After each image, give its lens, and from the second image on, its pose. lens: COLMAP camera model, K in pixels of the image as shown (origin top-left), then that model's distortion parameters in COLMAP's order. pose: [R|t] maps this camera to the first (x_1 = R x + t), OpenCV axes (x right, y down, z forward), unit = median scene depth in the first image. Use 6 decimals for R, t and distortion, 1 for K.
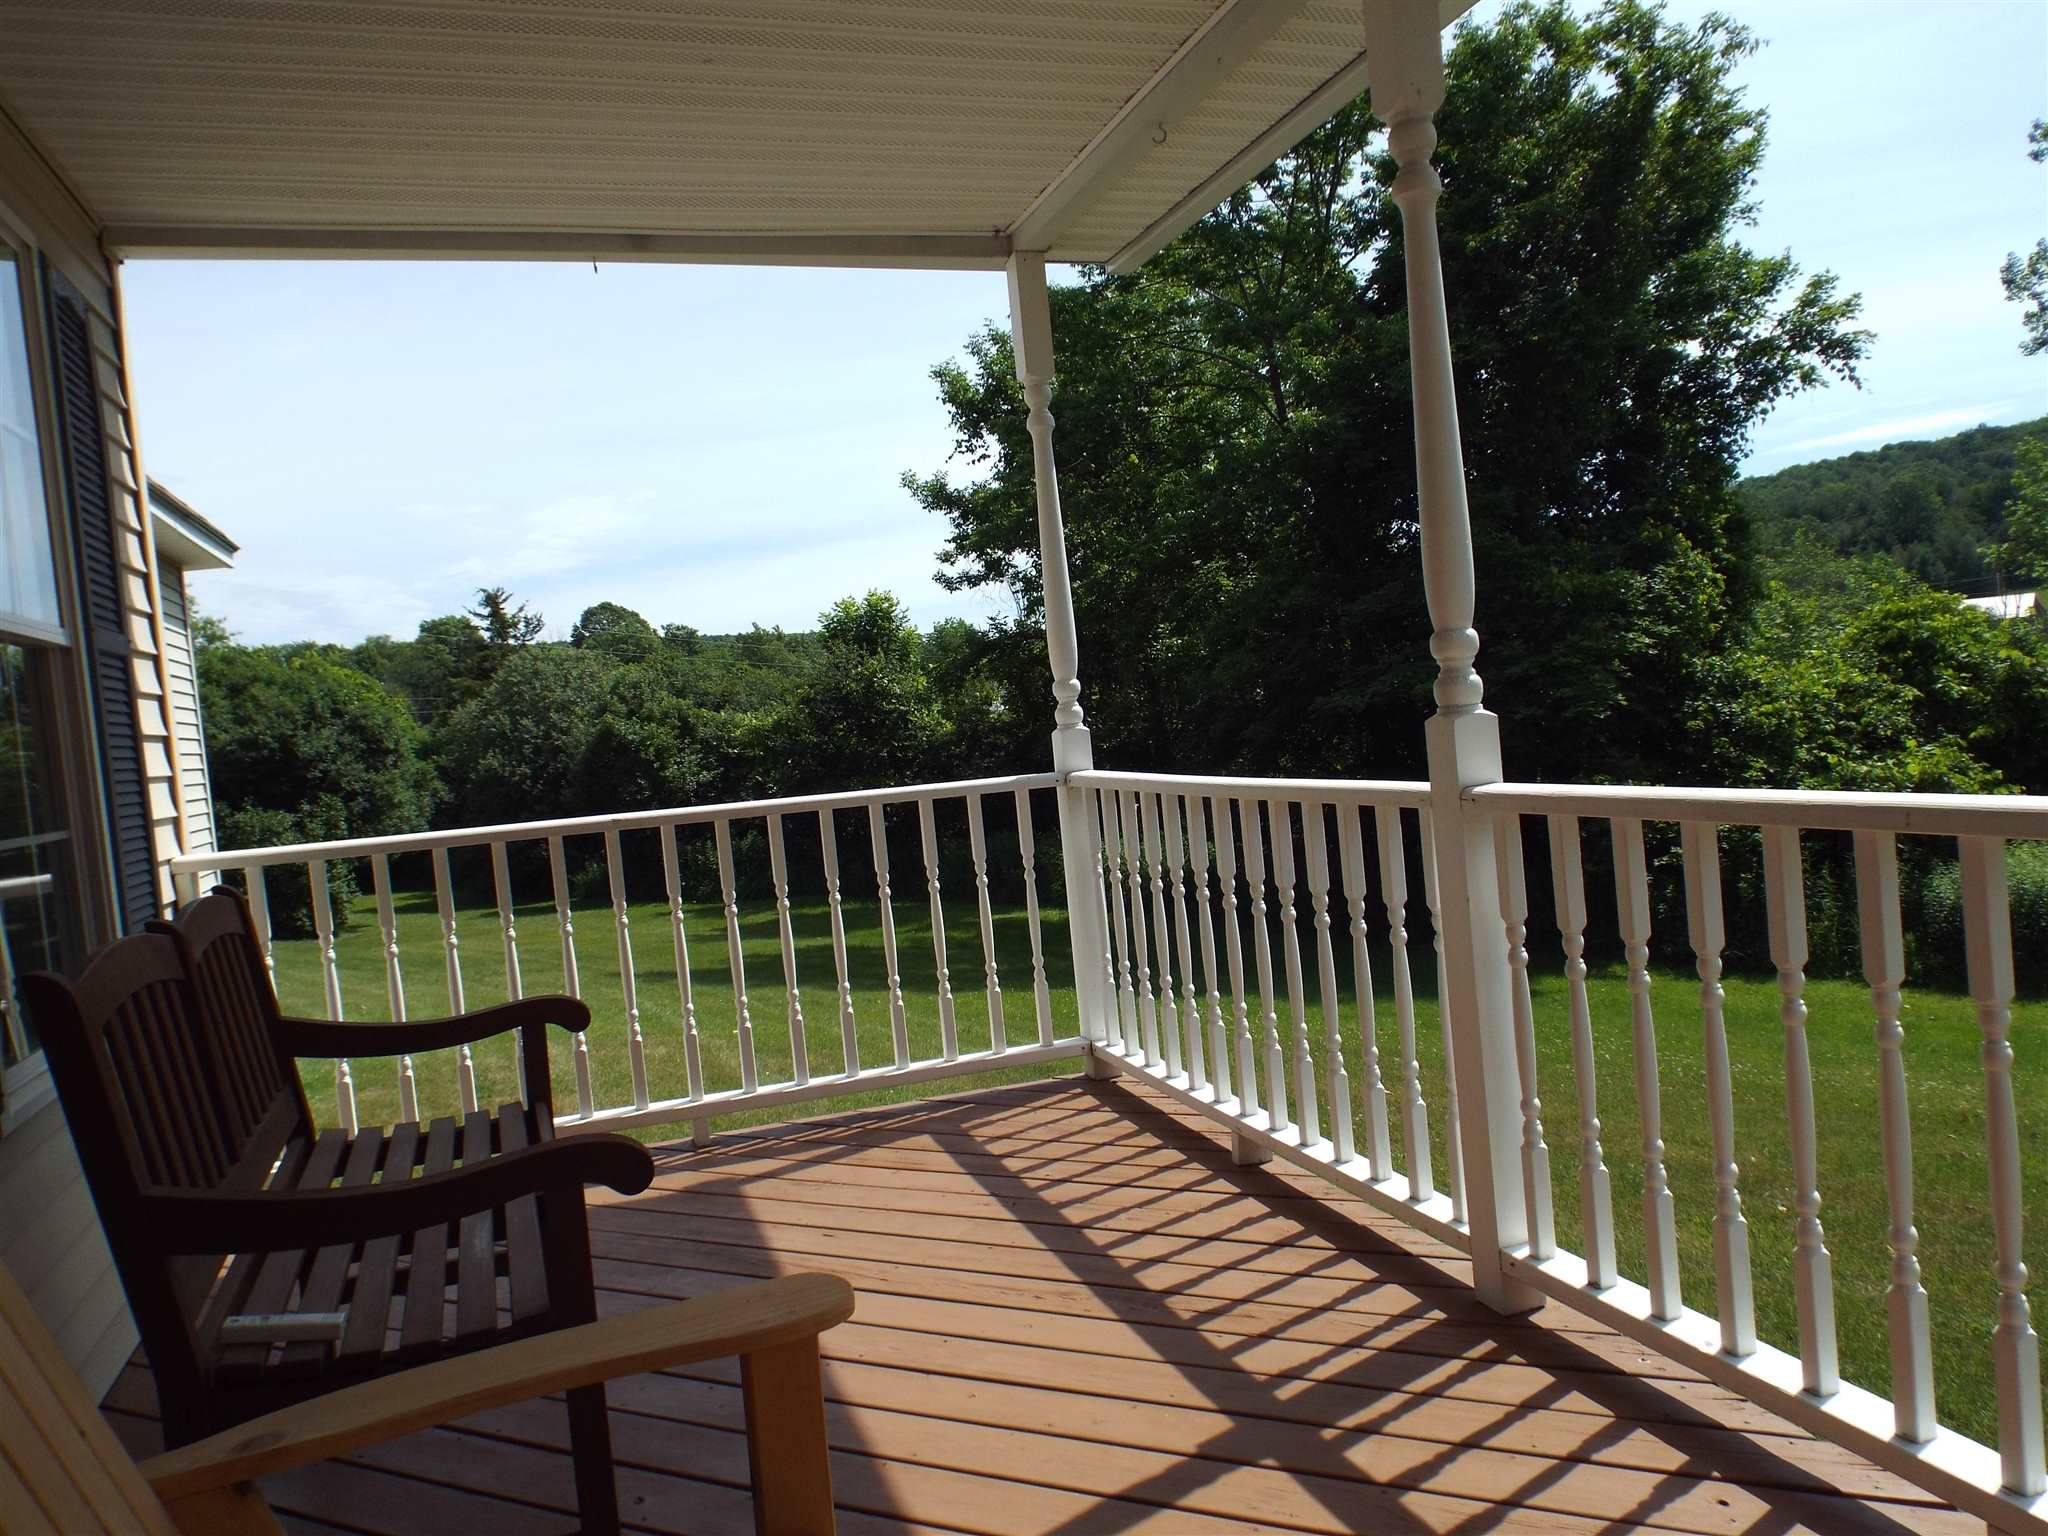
lens RADIAL K [[1504.1, 0, 990.5], [0, 1504.1, 769.6], [0, 0, 1]] dist [-0.006680, -0.002136]
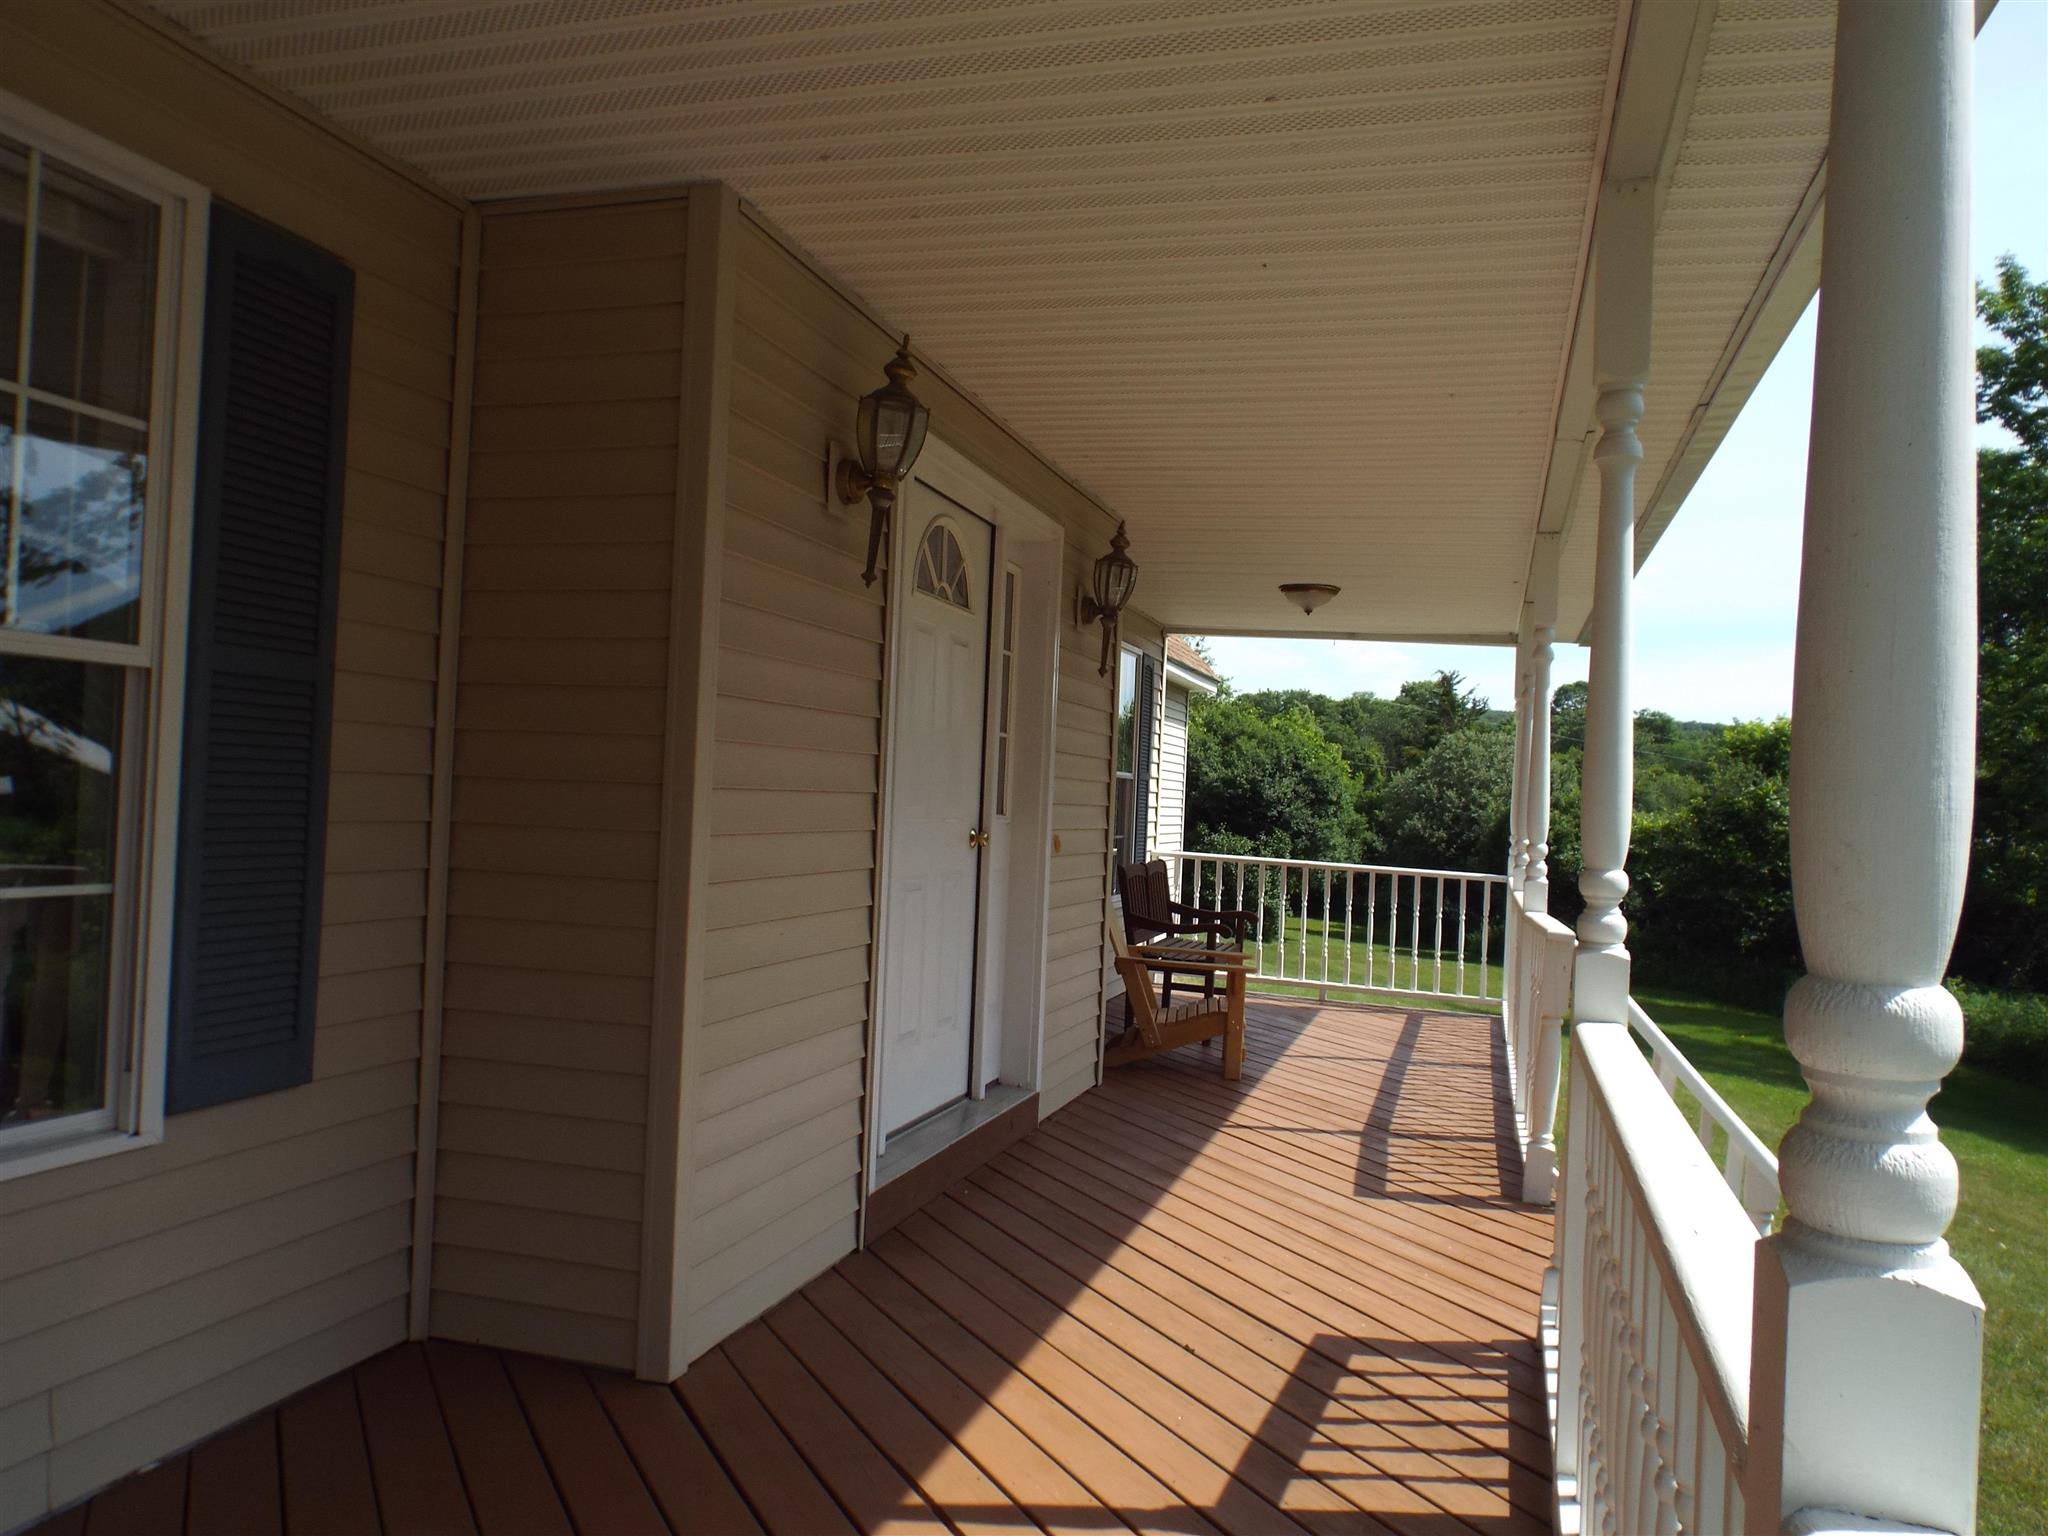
lens RADIAL K [[1504.1, 0, 990.5], [0, 1504.1, 769.6], [0, 0, 1]] dist [-0.006680, -0.002136]
pose [[0.801298, 0.125296, -0.584997, 0.091045], [-0.148743, 0.988843, 0.008052, -0.007404], [0.579479, 0.080562, 0.810995, -0.159146]]
